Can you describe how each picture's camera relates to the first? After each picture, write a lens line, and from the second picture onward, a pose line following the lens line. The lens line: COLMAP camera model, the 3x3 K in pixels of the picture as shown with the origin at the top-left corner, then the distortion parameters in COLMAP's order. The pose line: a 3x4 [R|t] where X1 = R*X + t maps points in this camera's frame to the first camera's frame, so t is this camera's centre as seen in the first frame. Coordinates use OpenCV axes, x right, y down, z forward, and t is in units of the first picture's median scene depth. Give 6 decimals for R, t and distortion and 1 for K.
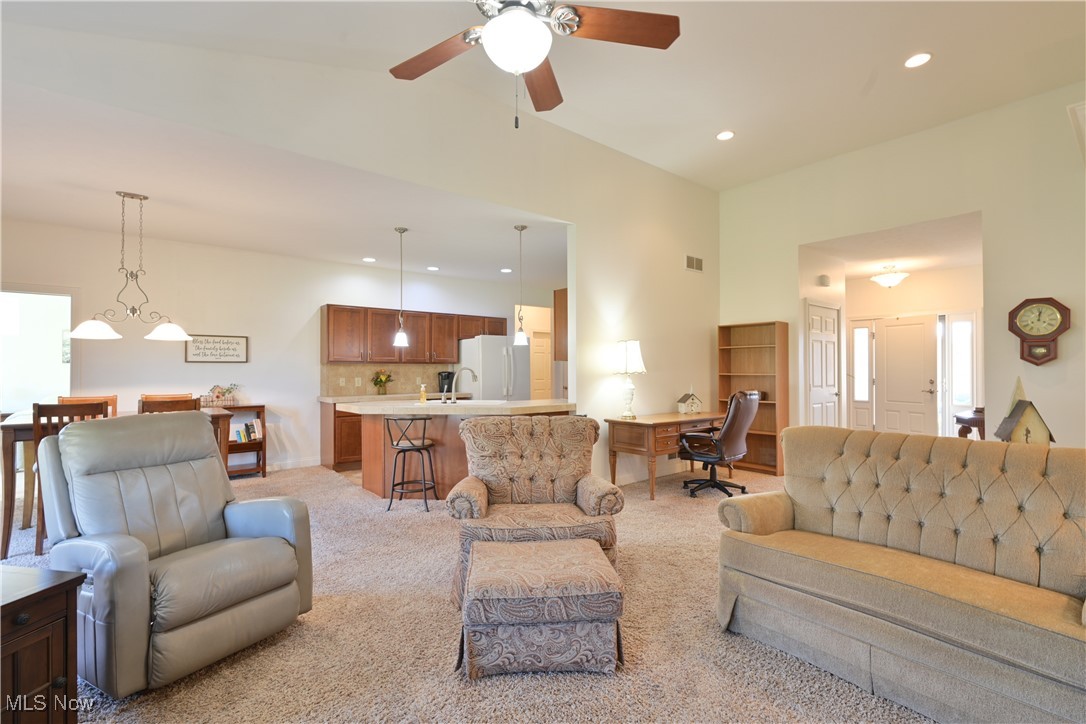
lens RADIAL K [[493.4, 0, 543.0], [0, 493.4, 362.0], [0, 0, 1]] dist [-0.000017, 0.000437]
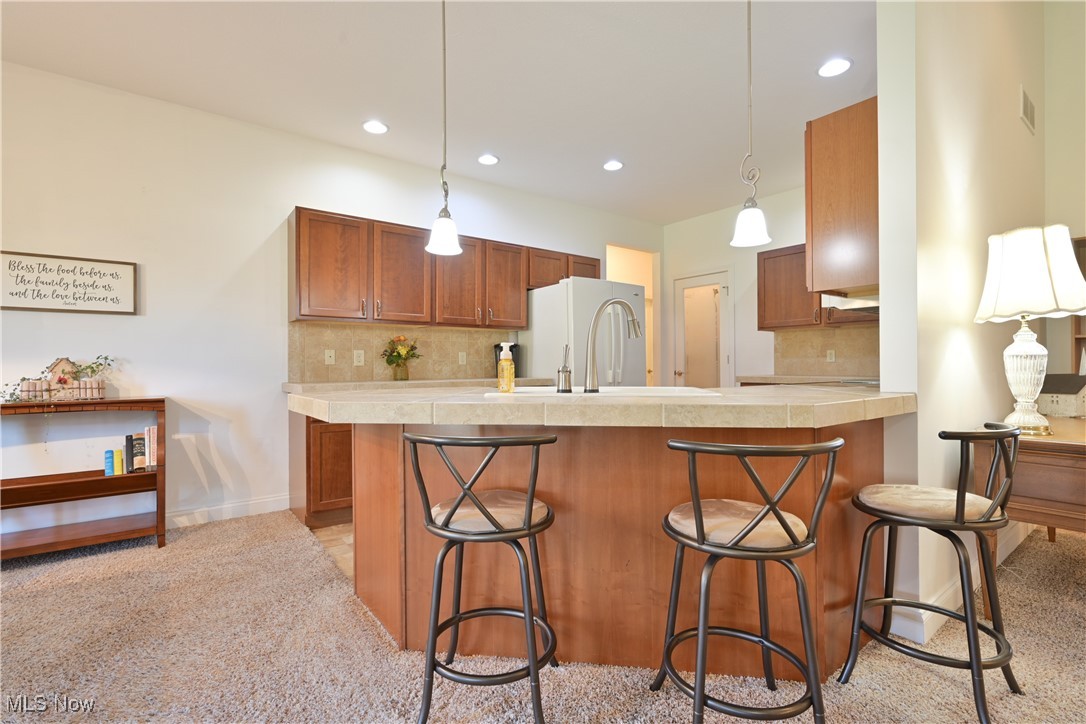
lens RADIAL K [[493.4, 0, 543.0], [0, 493.4, 362.0], [0, 0, 1]] dist [-0.000017, 0.000437]
pose [[0.999253, -0.002561, -0.038548, -0.158174], [0.002954, 0.999944, 0.010136, 0.044472], [0.038520, -0.010242, 0.999205, 0.493256]]
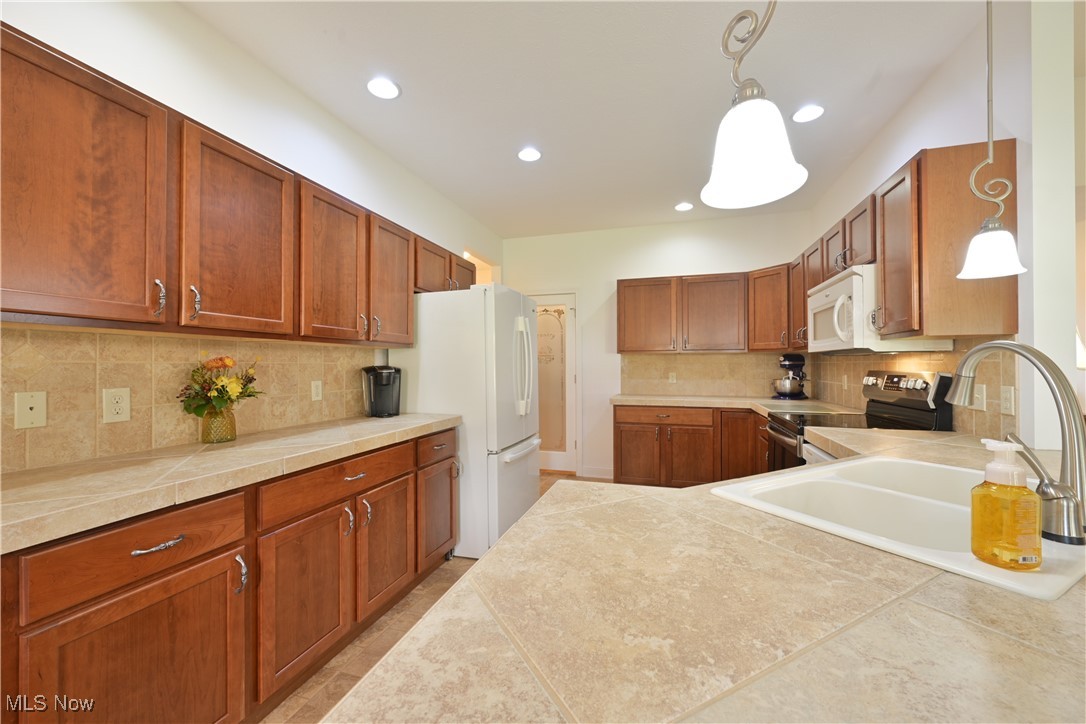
lens RADIAL K [[426.4, 0, 543.0], [0, 426.4, 362.0], [0, 0, 1]] dist [-0.000310, 0.000100]
pose [[0.833247, 0.005907, 0.552870, -0.343815], [-0.008972, 0.999956, 0.002838, 0.017046], [-0.552828, -0.007325, 0.833263, 0.761650]]
